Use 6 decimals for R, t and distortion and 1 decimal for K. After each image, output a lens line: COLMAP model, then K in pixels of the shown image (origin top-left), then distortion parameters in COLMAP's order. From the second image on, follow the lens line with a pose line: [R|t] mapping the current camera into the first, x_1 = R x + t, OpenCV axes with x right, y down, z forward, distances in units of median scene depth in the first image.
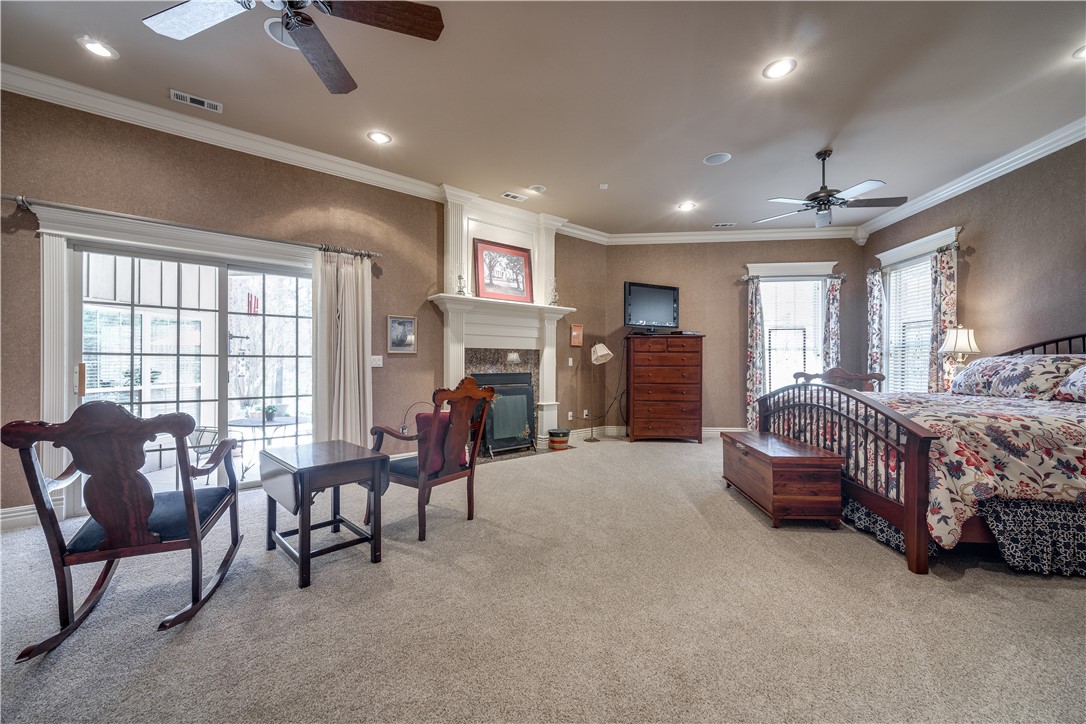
lens RADIAL K [[429.1, 0, 542.1], [0, 429.1, 362.9], [0, 0, 1]] dist [-0.000850, -0.000194]
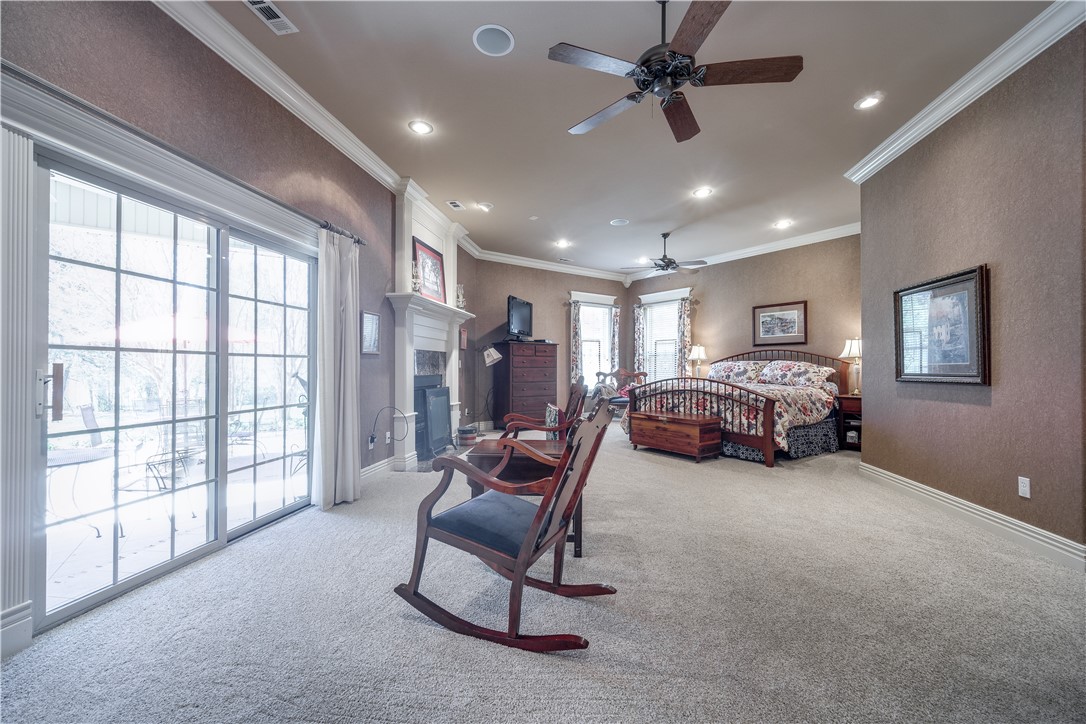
lens RADIAL K [[429.1, 0, 540.1], [0, 429.1, 362.3], [0, 0, 1]] dist [-0.000850, -0.000194]
pose [[0.750968, 0.005819, 0.660313, -0.720893], [-0.000394, 0.999965, -0.008365, 0.002838], [-0.660339, 0.006022, 0.750944, 0.101581]]
